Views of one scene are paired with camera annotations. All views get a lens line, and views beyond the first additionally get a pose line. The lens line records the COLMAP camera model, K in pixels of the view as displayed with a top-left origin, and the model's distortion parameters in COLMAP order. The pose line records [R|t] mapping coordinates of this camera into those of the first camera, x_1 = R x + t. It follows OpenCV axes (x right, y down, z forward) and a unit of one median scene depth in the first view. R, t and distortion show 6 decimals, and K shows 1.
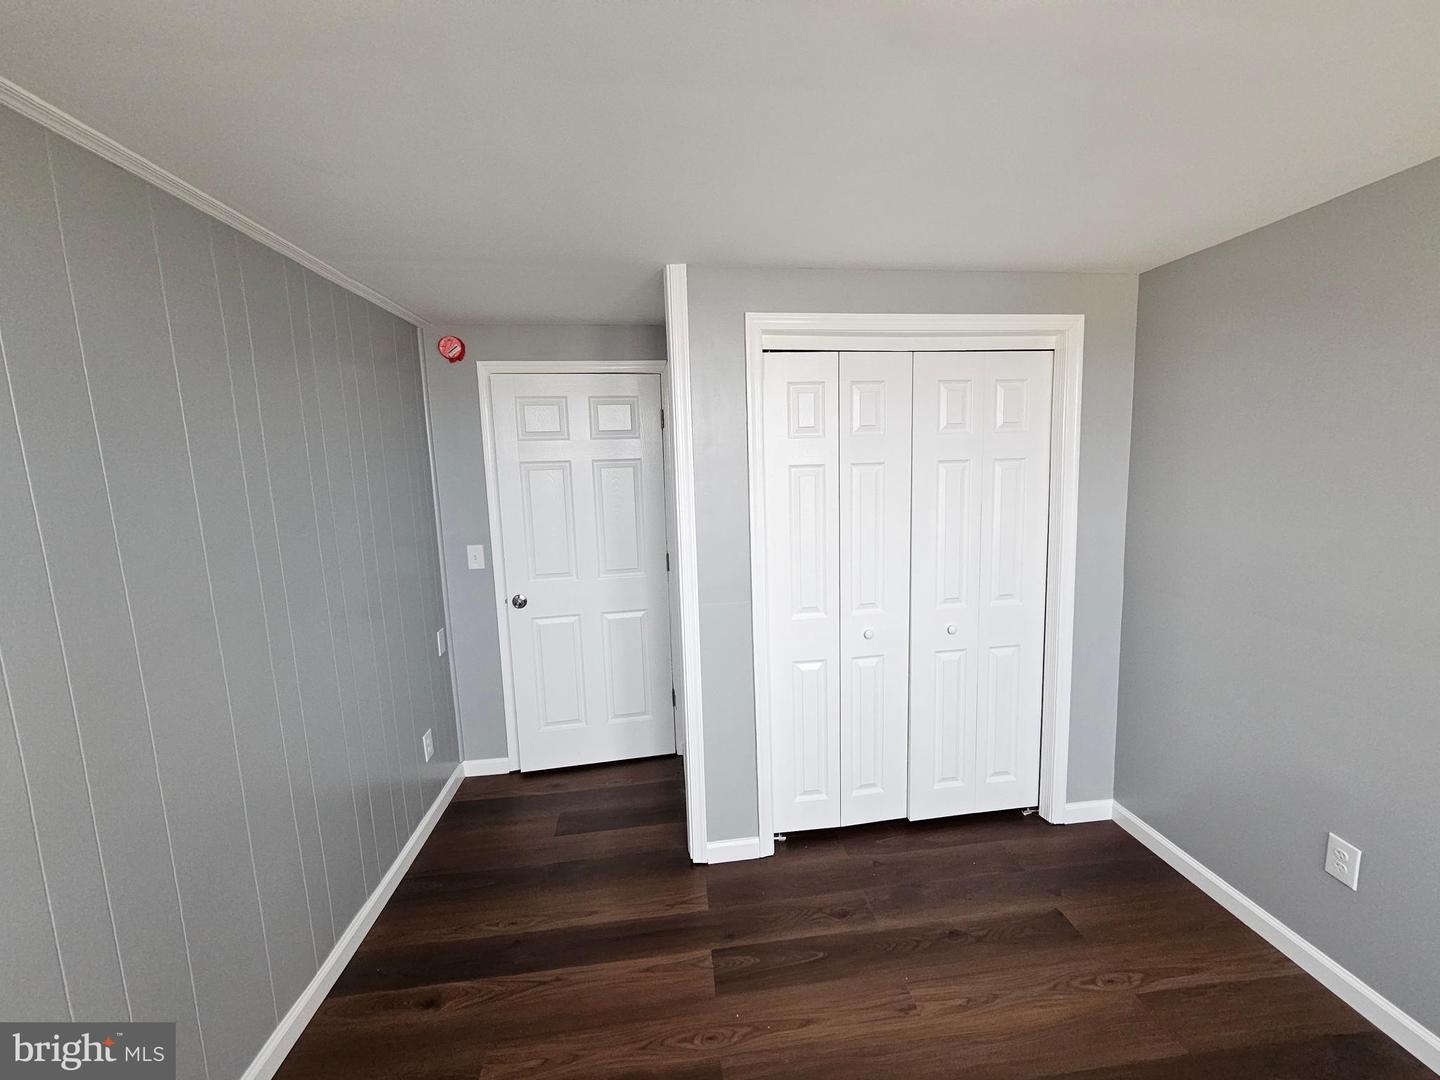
lens RADIAL K [[597.7, 0, 737.5], [0, 597.7, 534.8], [0, 0, 1]] dist [0.000974, 0.002406]
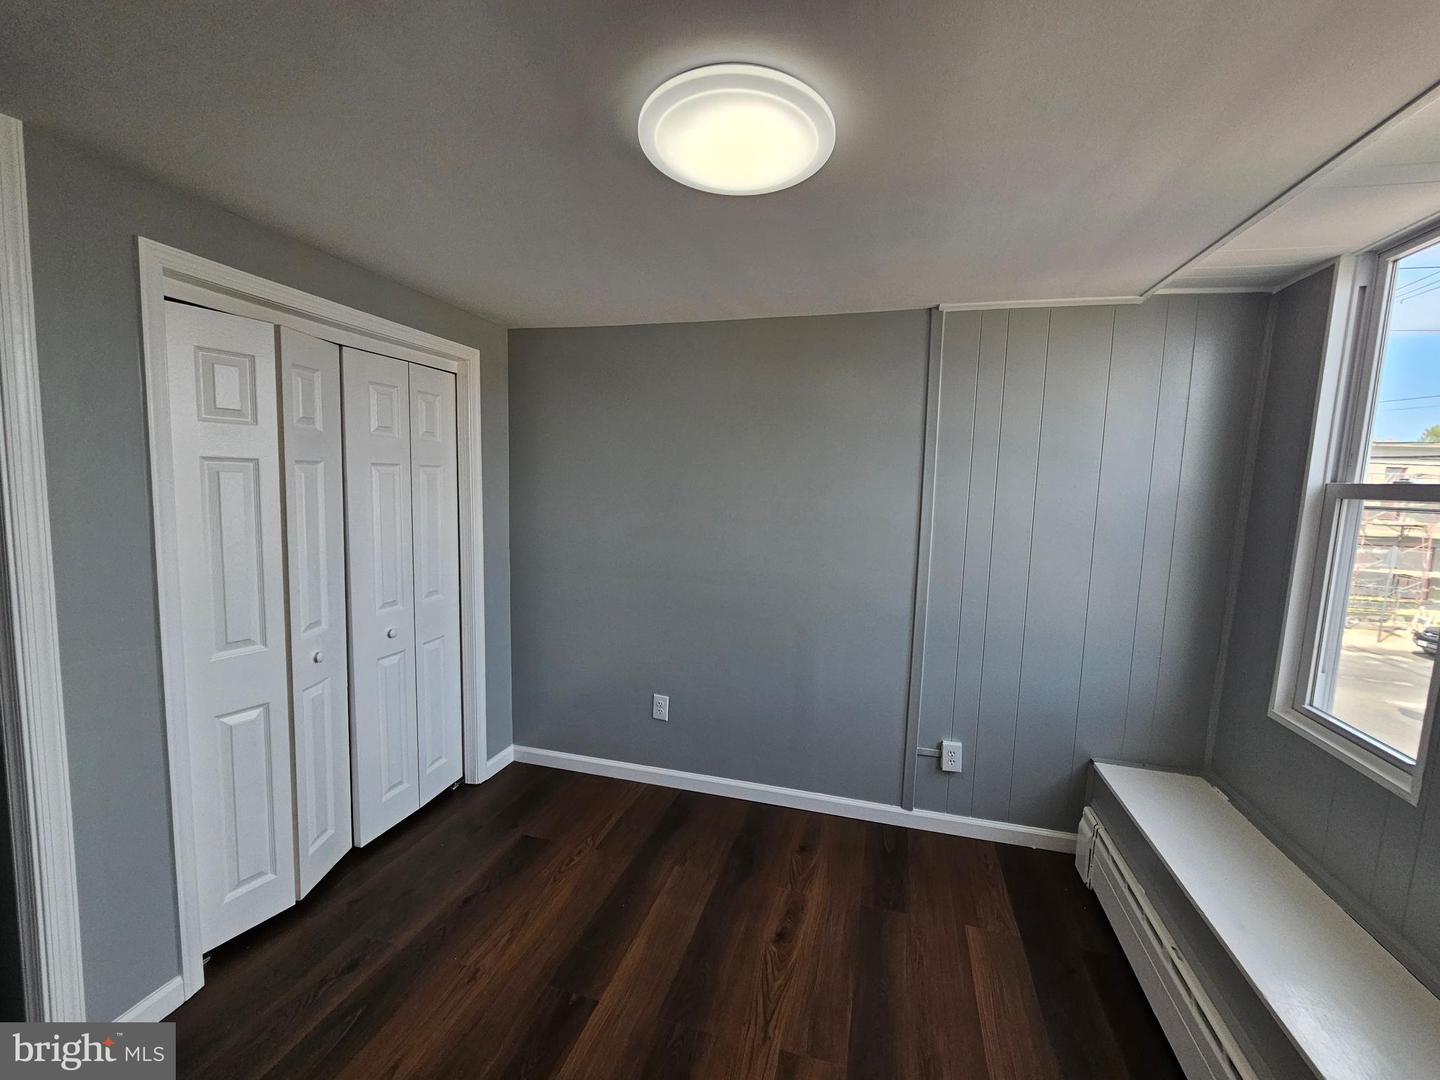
lens RADIAL K [[597.7, 0, 729.5], [0, 597.7, 535.9], [0, 0, 1]] dist [0.000974, 0.002406]
pose [[0.377284, -0.049707, 0.924763, -0.402946], [0.074960, 0.996921, 0.023003, 0.018623], [-0.923059, 0.060642, 0.379848, 0.105999]]
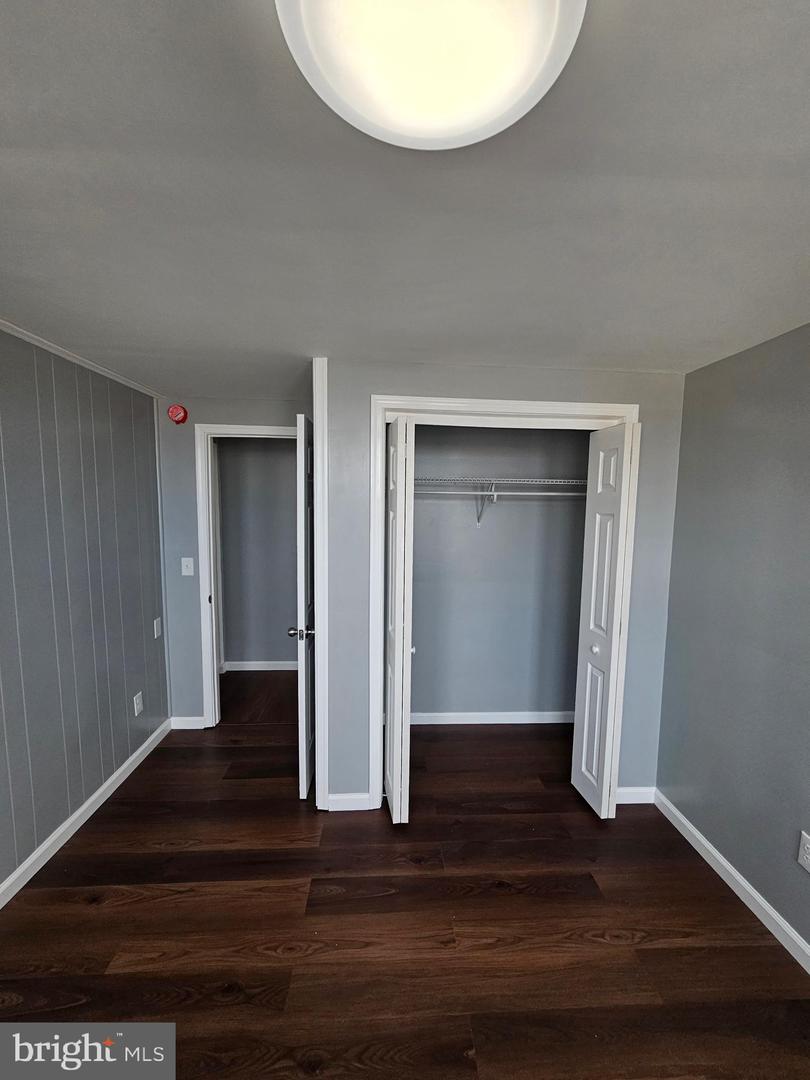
lens RADIAL K [[448.3, 0, 413.2], [0, 448.3, 545.6], [0, 0, 1]] dist [0.000974, 0.002406]
pose [[0.996695, 0.051253, -0.063027, 0.187184], [-0.053038, 0.998228, -0.026969, -0.014047], [0.061533, 0.030223, 0.997647, 0.016721]]
